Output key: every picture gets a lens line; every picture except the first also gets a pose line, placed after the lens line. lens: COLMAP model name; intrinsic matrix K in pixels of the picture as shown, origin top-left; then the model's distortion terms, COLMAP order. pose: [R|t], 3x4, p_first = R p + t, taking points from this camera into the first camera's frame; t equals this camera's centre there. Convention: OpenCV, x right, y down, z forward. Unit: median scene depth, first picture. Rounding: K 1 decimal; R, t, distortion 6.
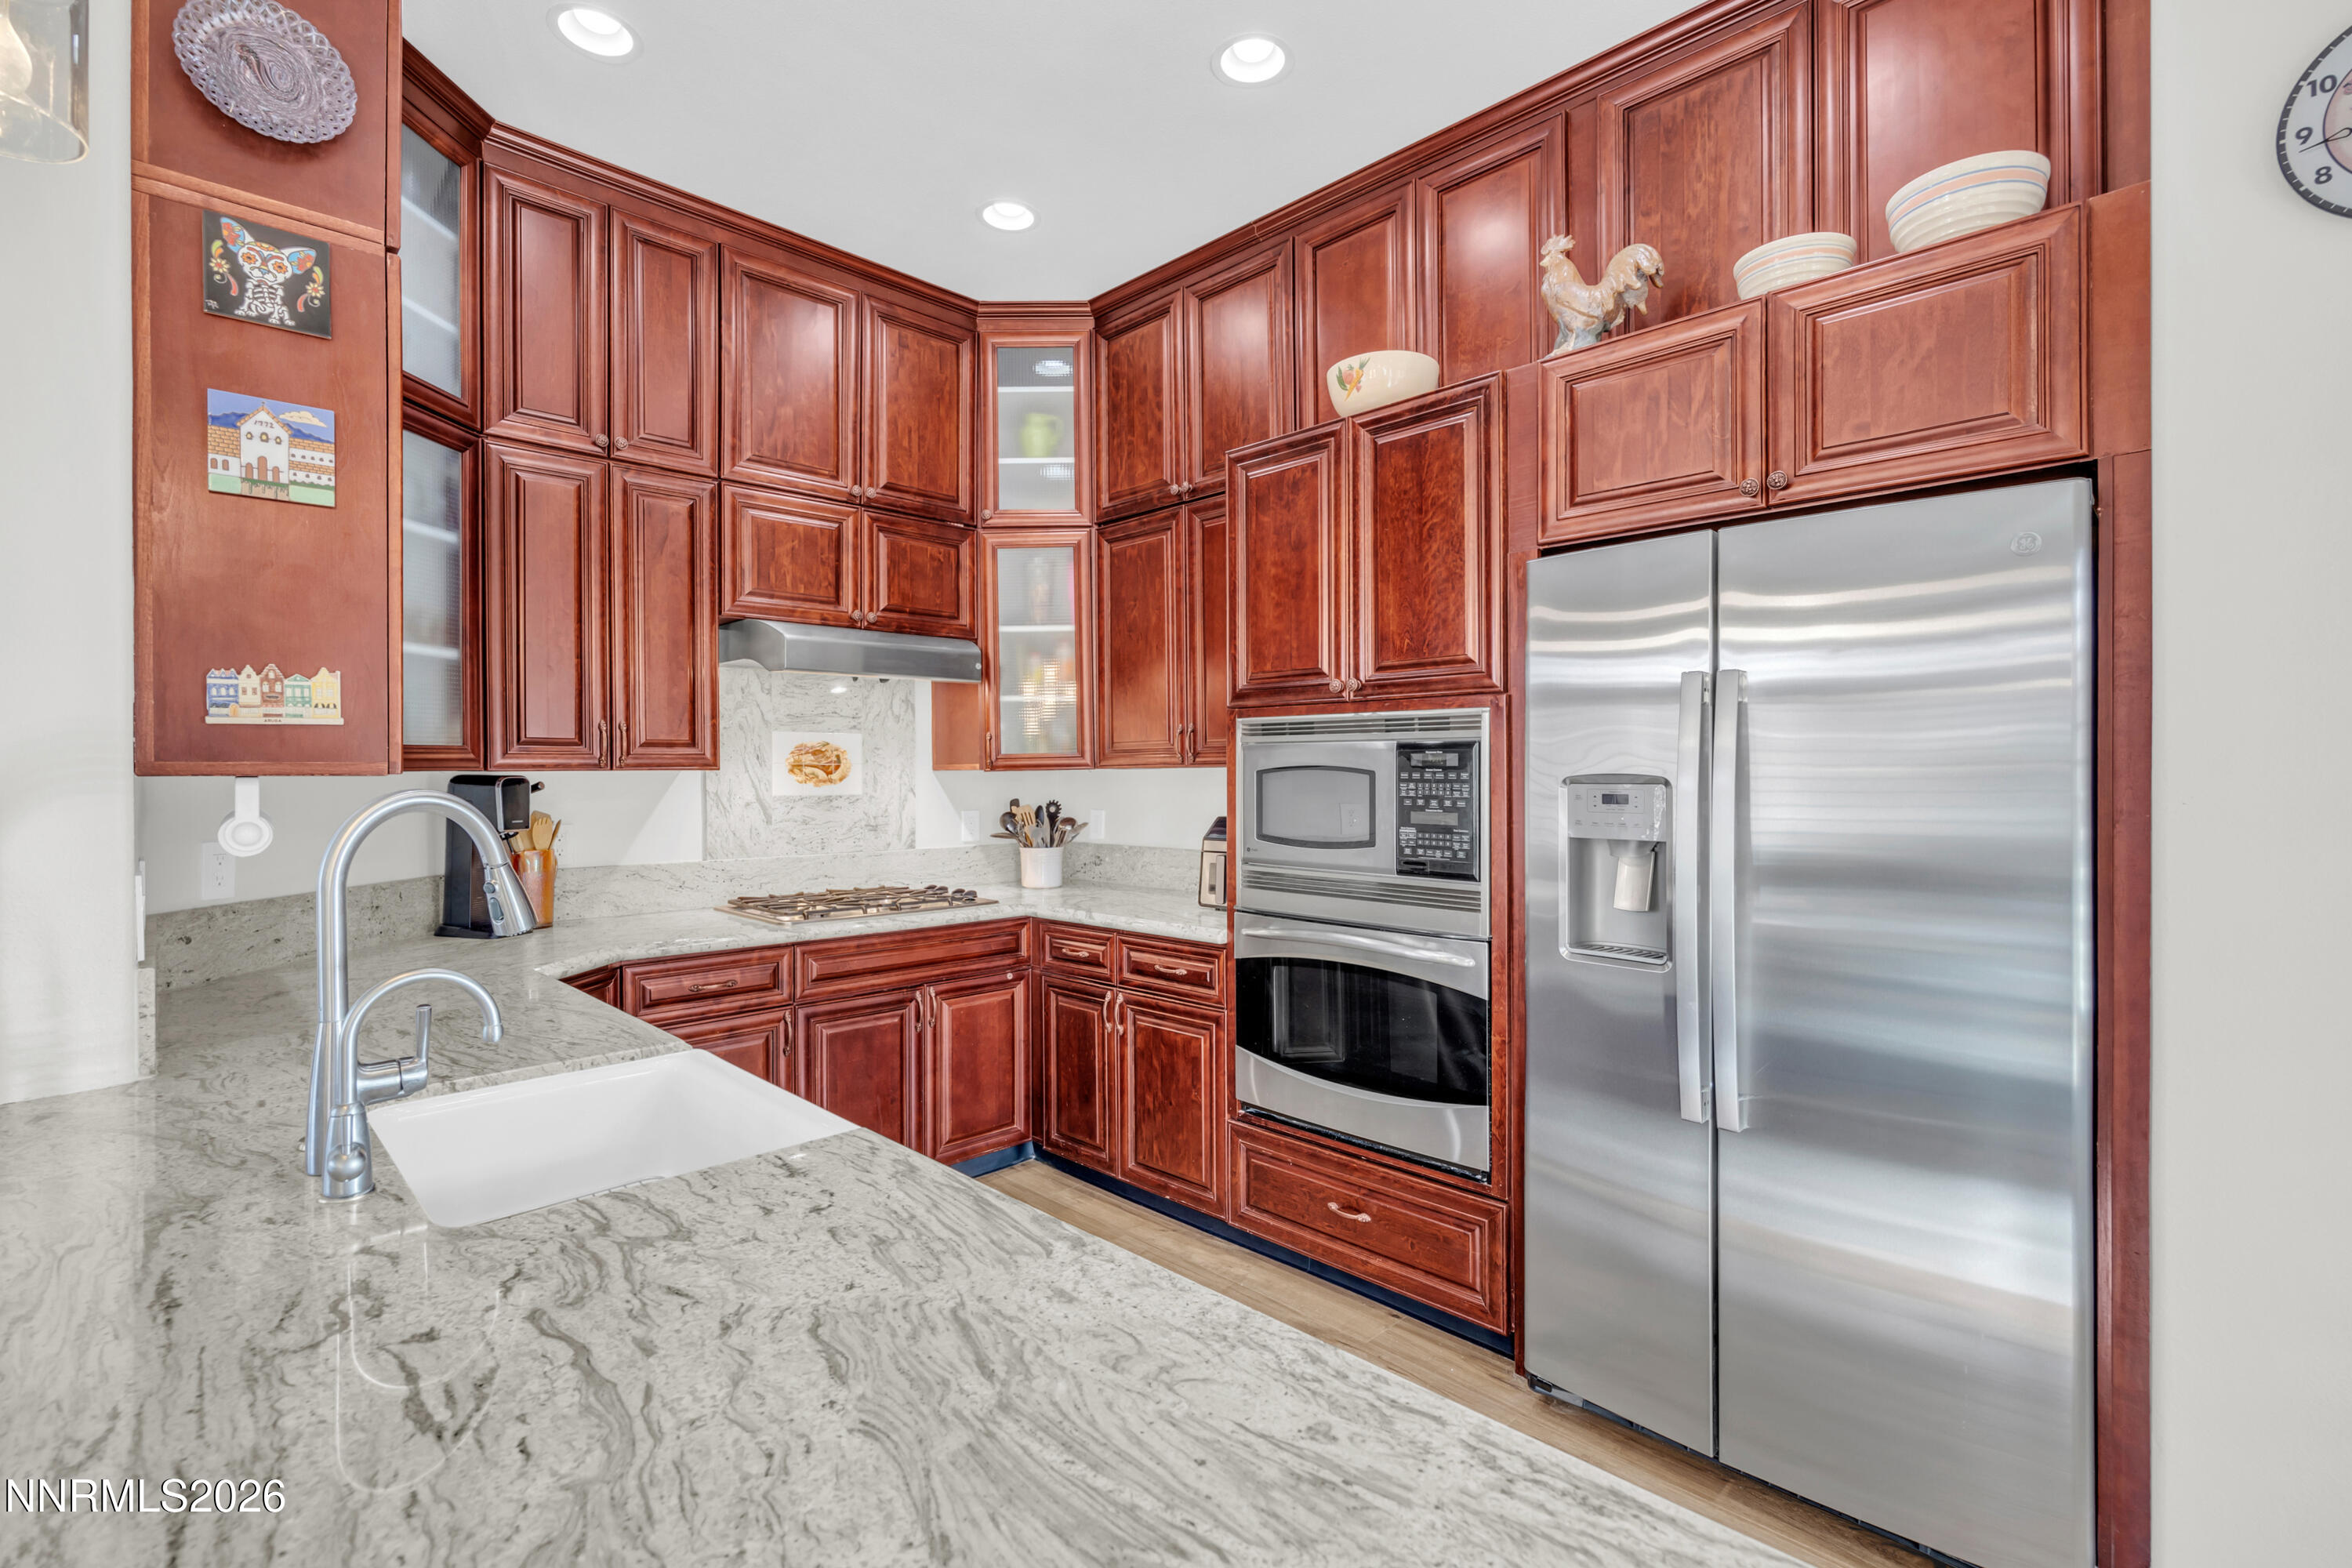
lens RADIAL K [[1059.9, 0, 1186.6], [0, 1059.9, 779.0], [0, 0, 1]] dist [-0.011878, 0.001073]
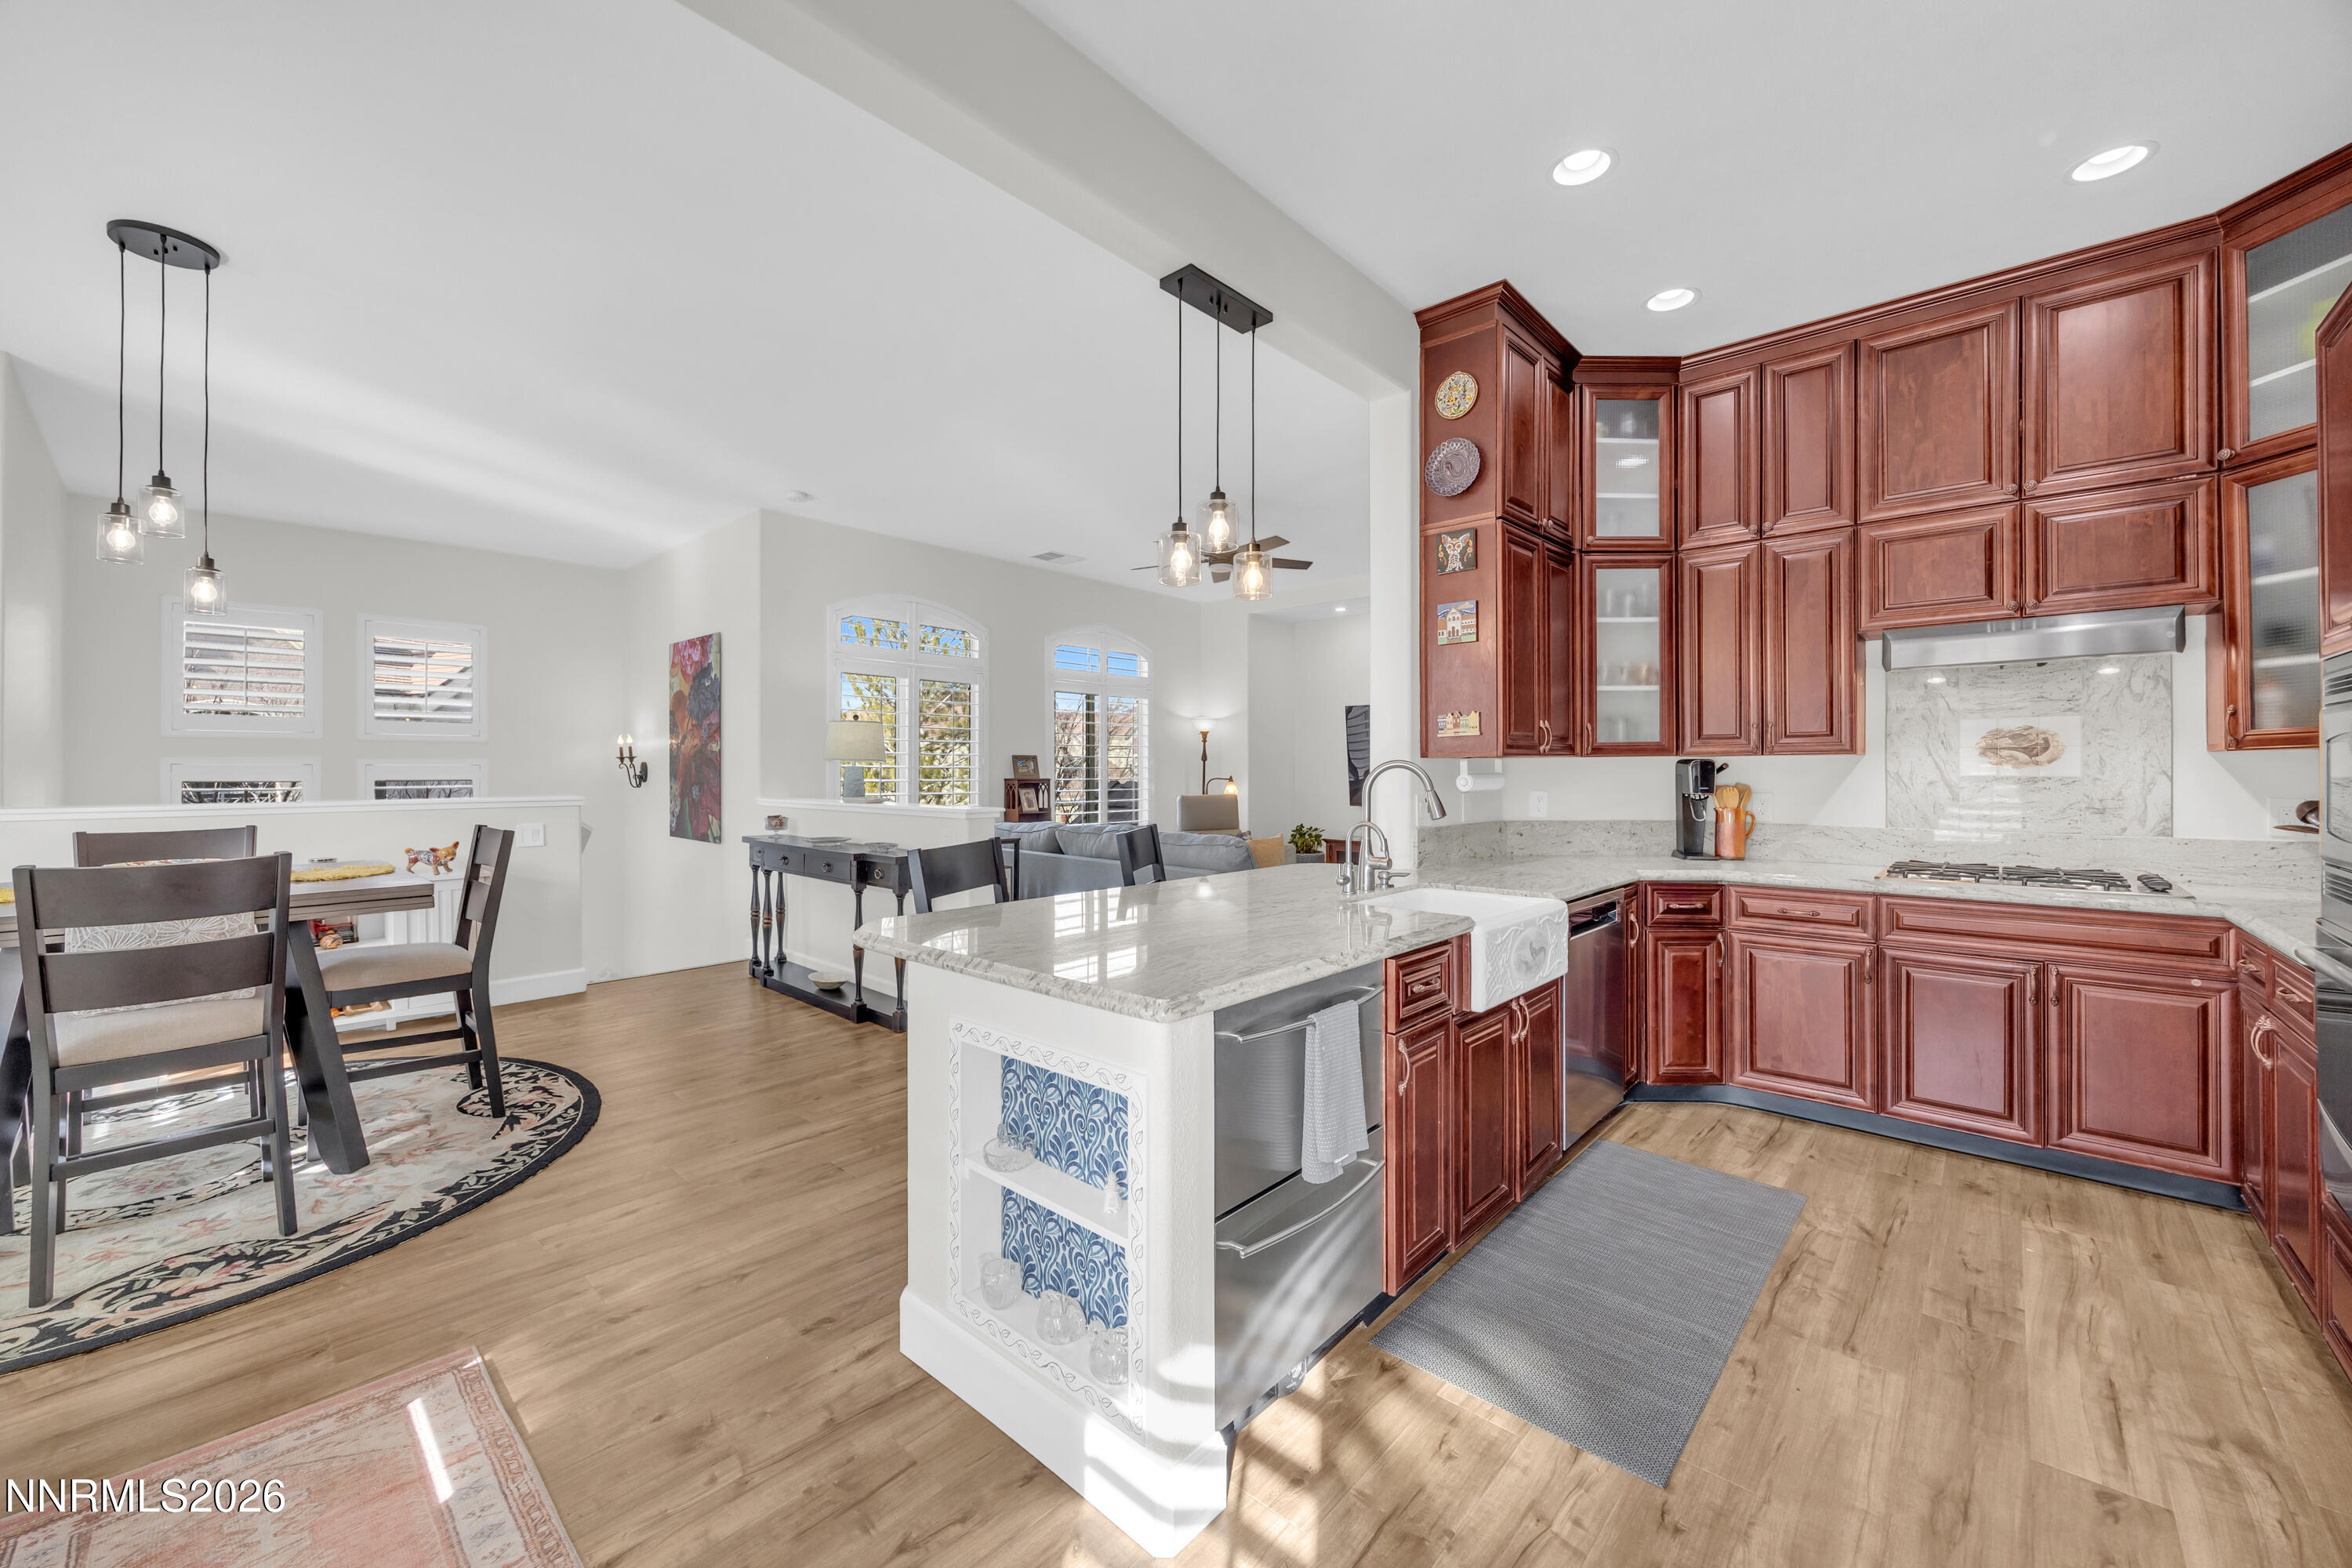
lens RADIAL K [[905.8, 0, 1185.9], [0, 905.8, 771.0], [0, 0, 1]] dist [0.002068, -0.000305]
pose [[0.047312, 0.000681, -0.998880, 0.636485], [-0.004528, 0.999990, 0.000468, 0.016272], [0.998870, 0.004500, 0.047315, 0.148864]]
